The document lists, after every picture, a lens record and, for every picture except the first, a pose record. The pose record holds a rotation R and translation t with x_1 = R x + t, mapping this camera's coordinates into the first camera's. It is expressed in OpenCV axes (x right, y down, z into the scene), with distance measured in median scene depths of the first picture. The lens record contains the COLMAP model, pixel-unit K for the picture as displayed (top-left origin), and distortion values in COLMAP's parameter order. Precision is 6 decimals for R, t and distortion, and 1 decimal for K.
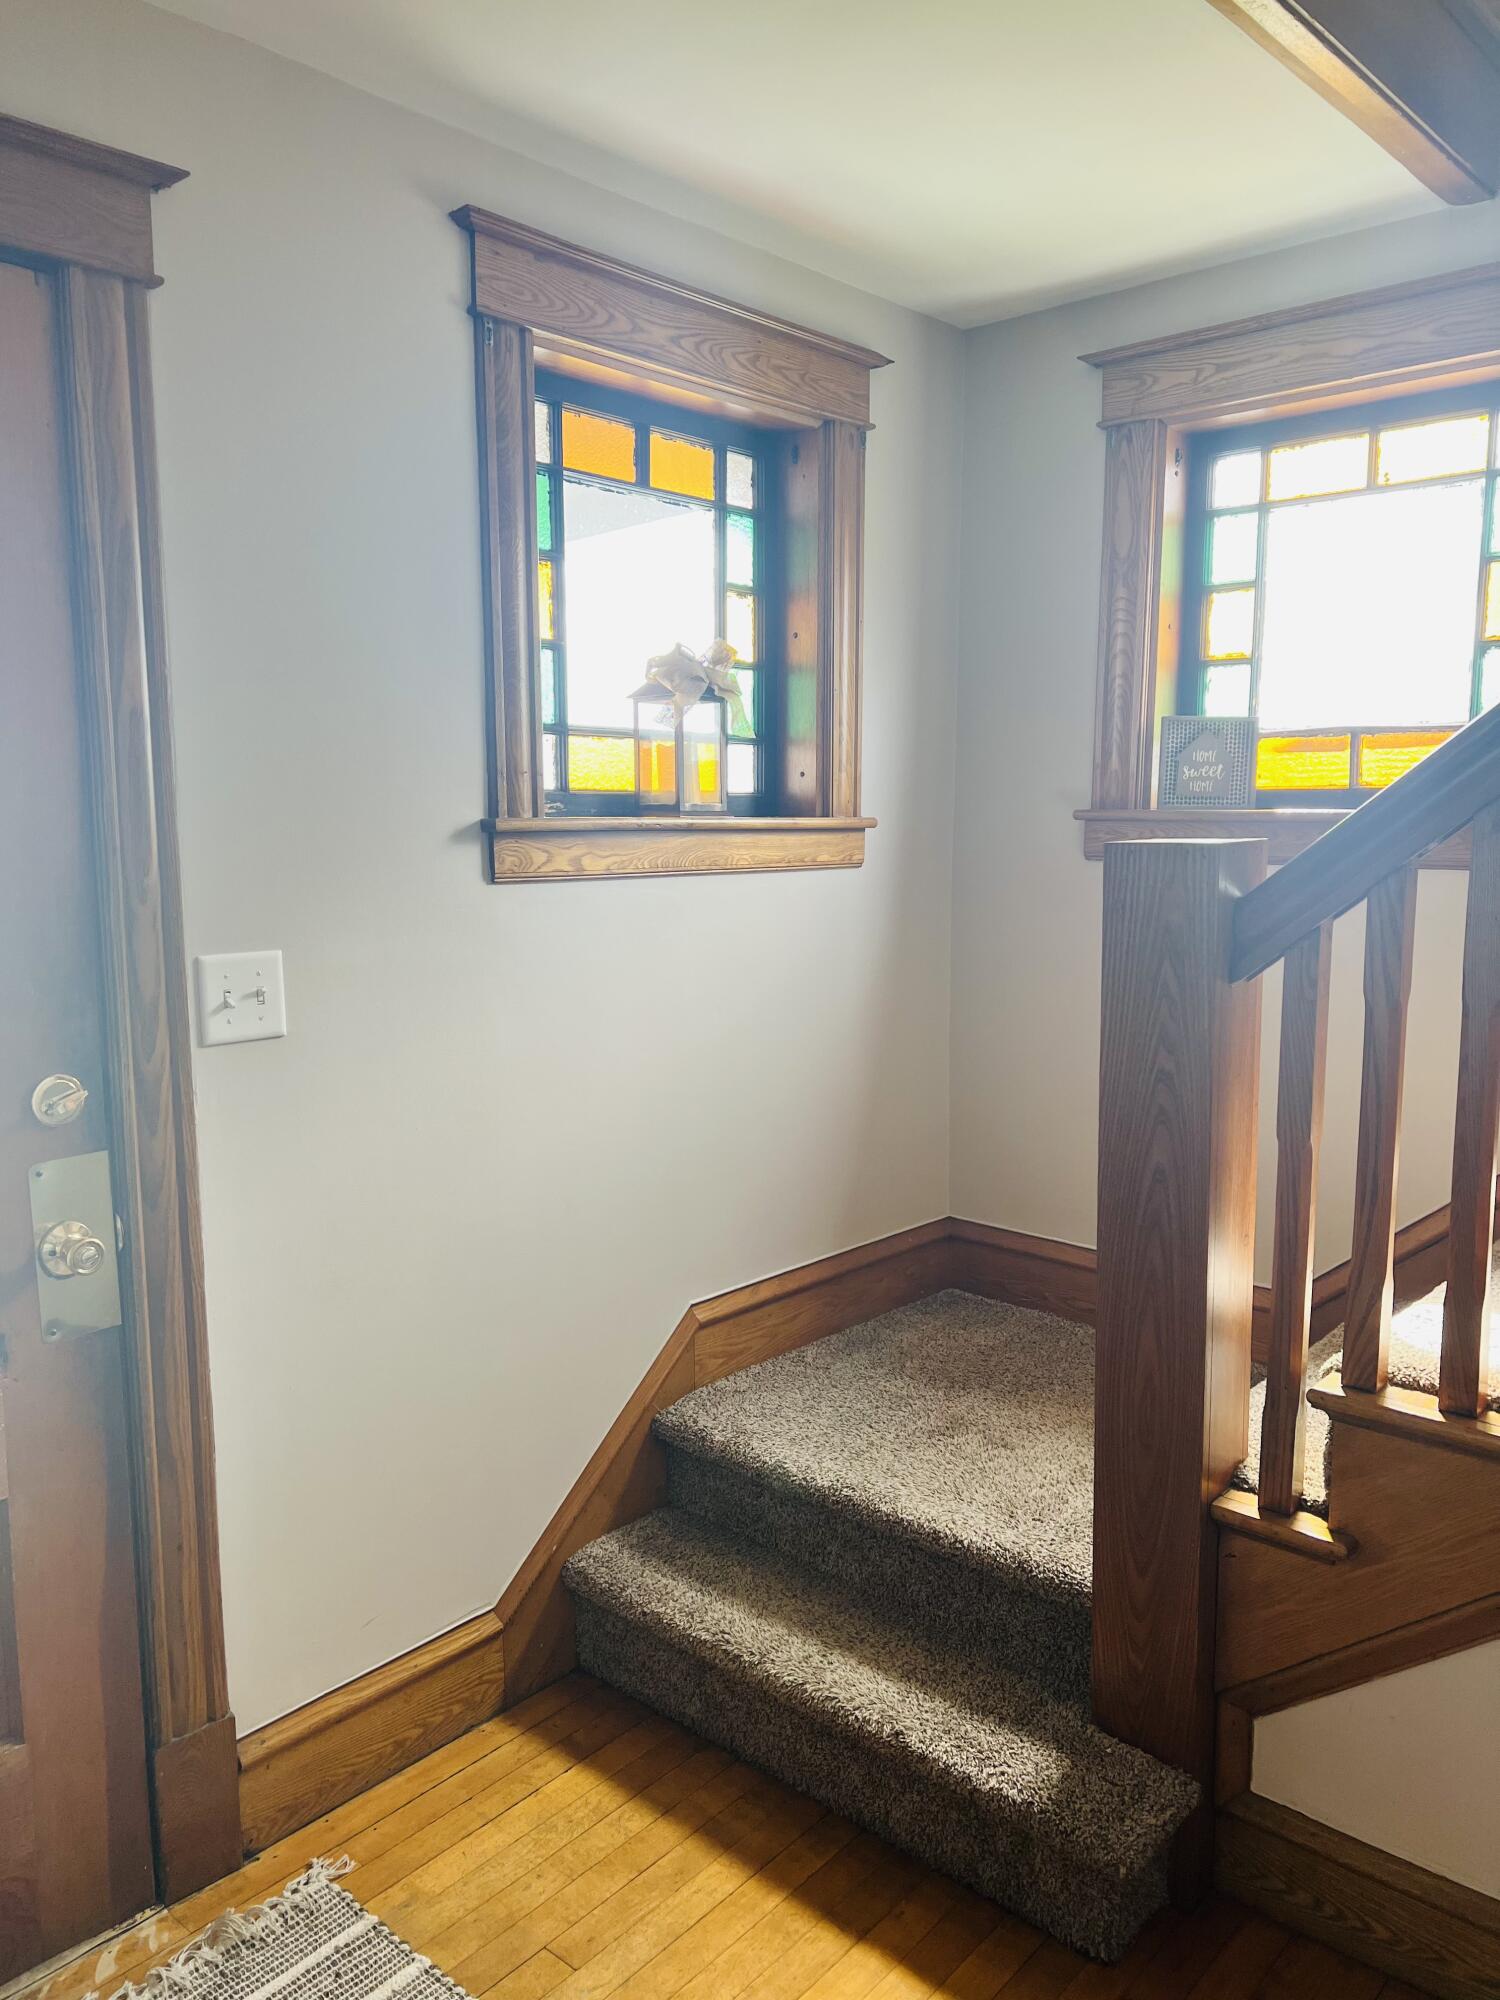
lens RADIAL K [[1508.4, 0, 750.0], [0, 1508.4, 1000.0], [0, 0, 1]] dist [0.059154, -0.072251]
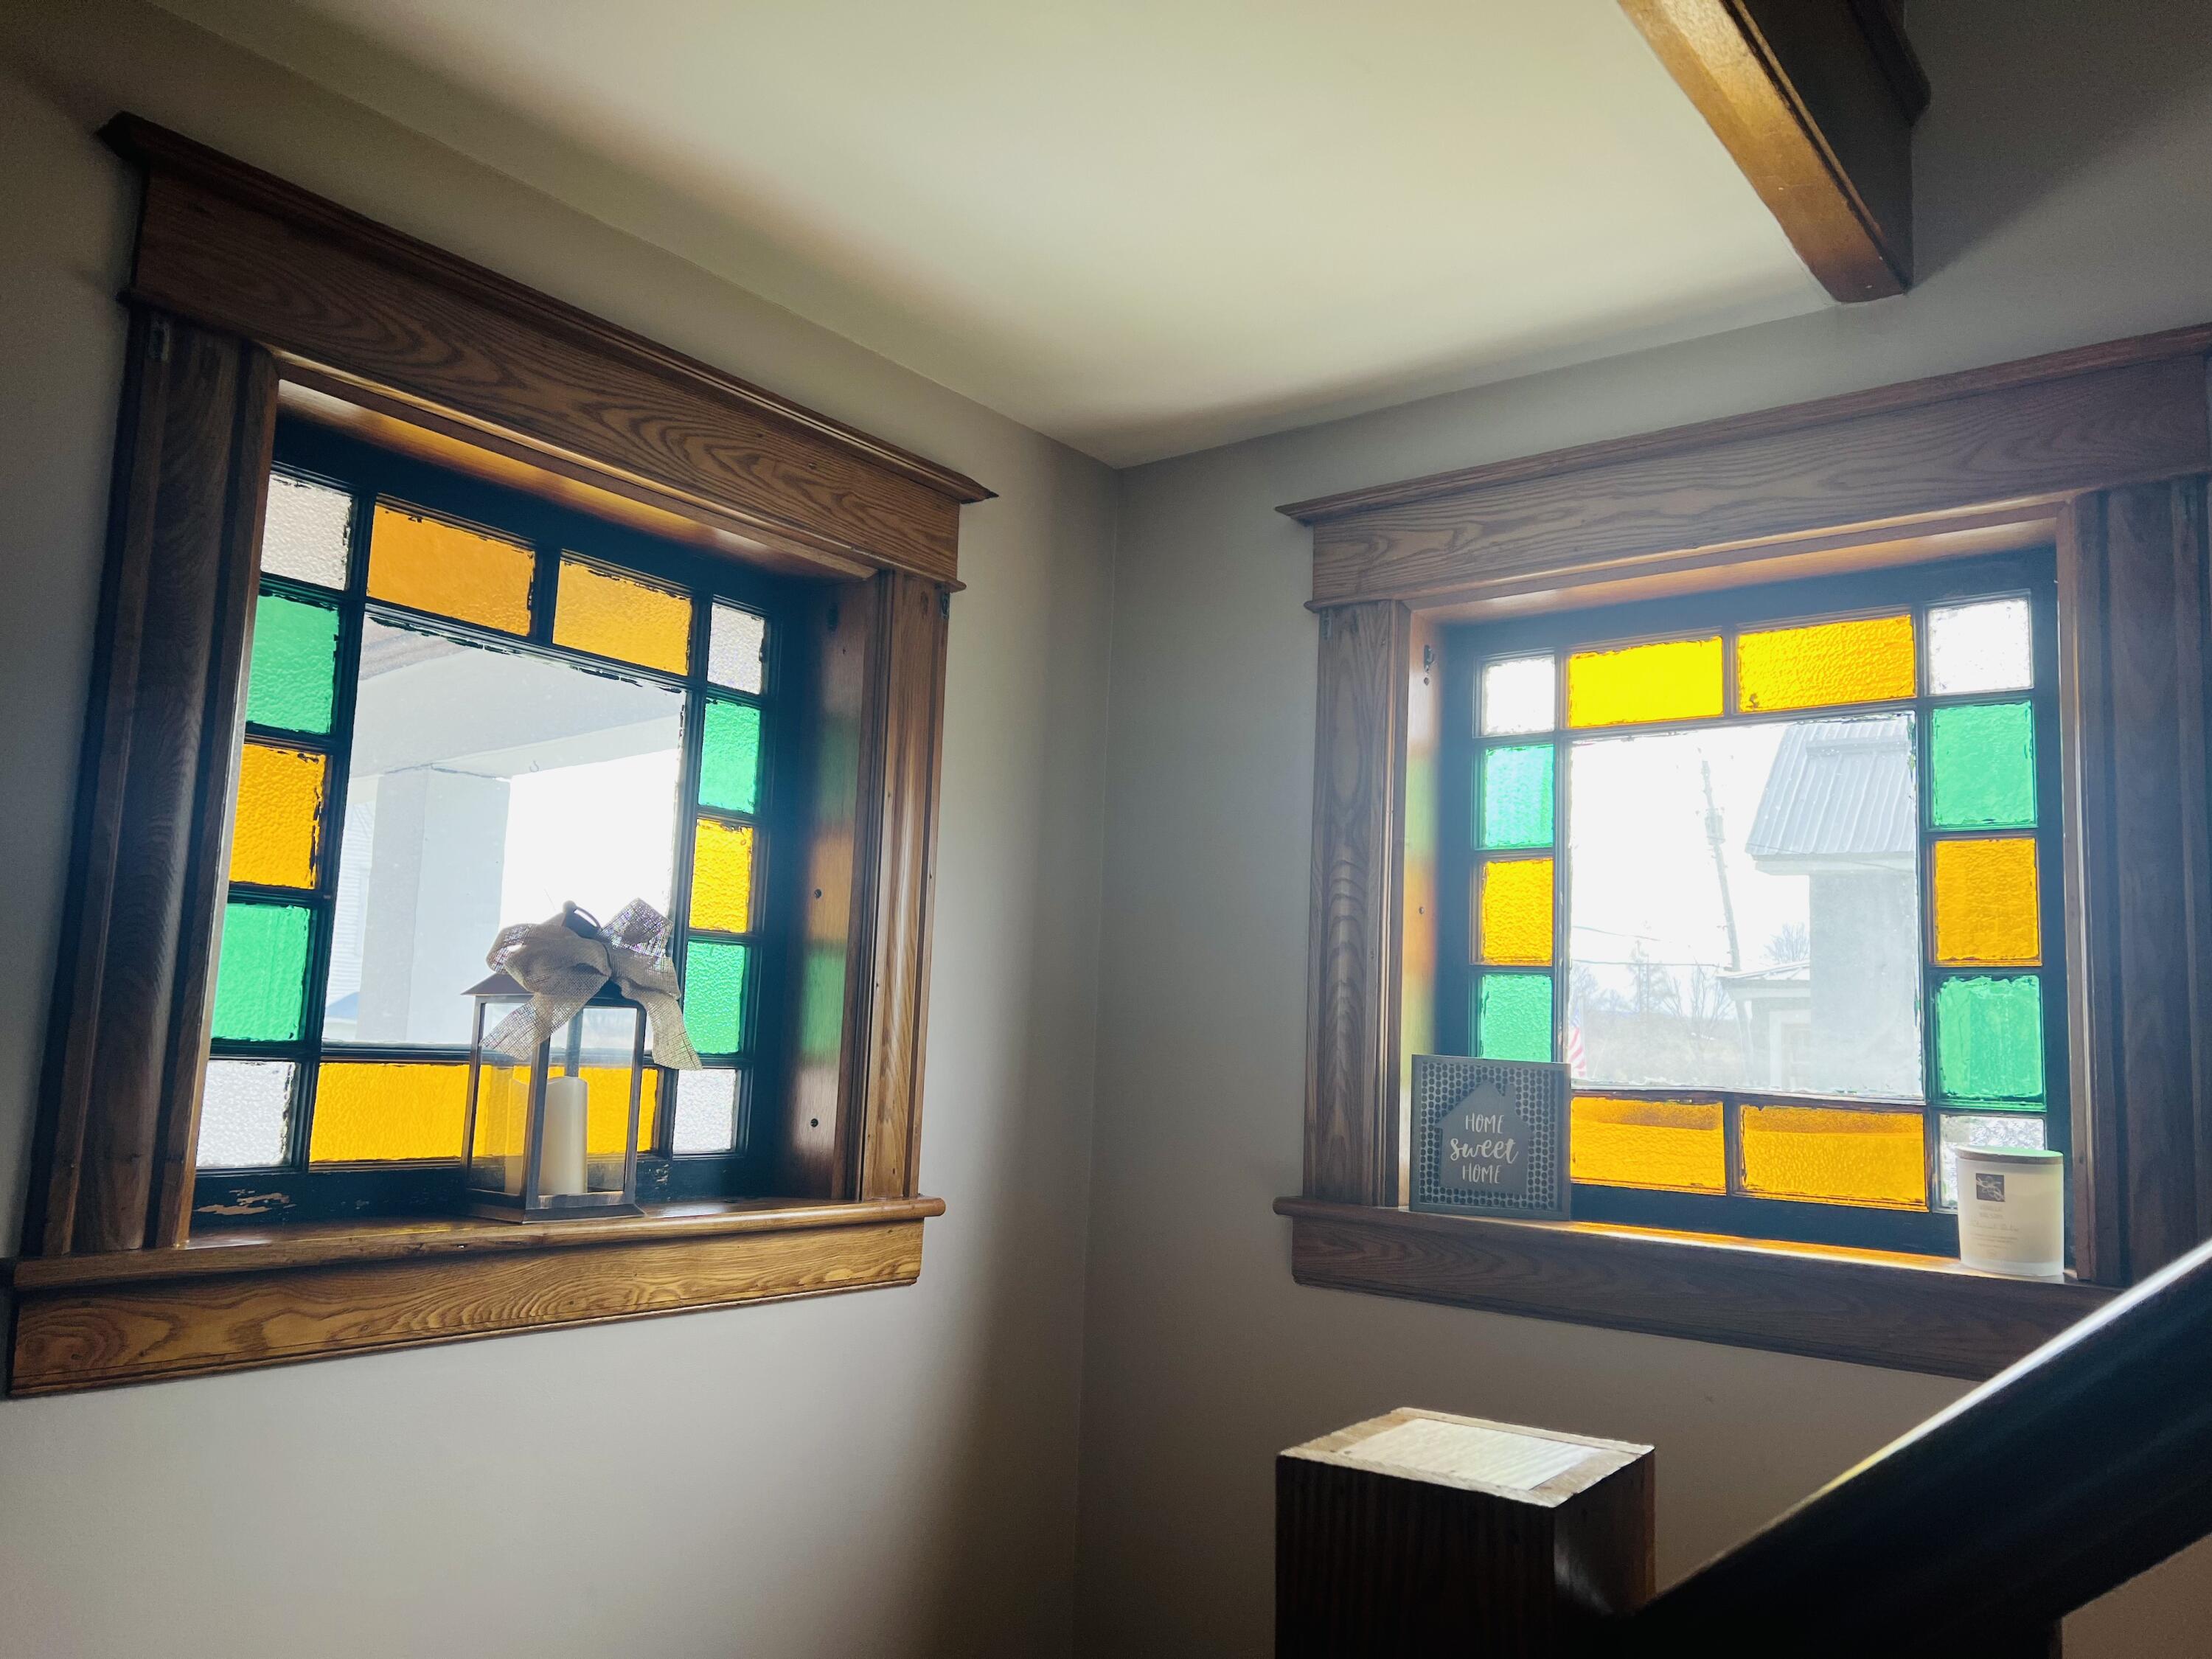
lens RADIAL K [[1668.3, 0, 1077.8], [0, 1668.3, 828.4], [0, 0, 1]] dist [0.059154, -0.072251]
pose [[0.997131, 0.049461, 0.057309, 0.095321], [-0.033175, 0.965982, -0.256472, -0.098465], [-0.068045, 0.253835, 0.964851, 0.341002]]
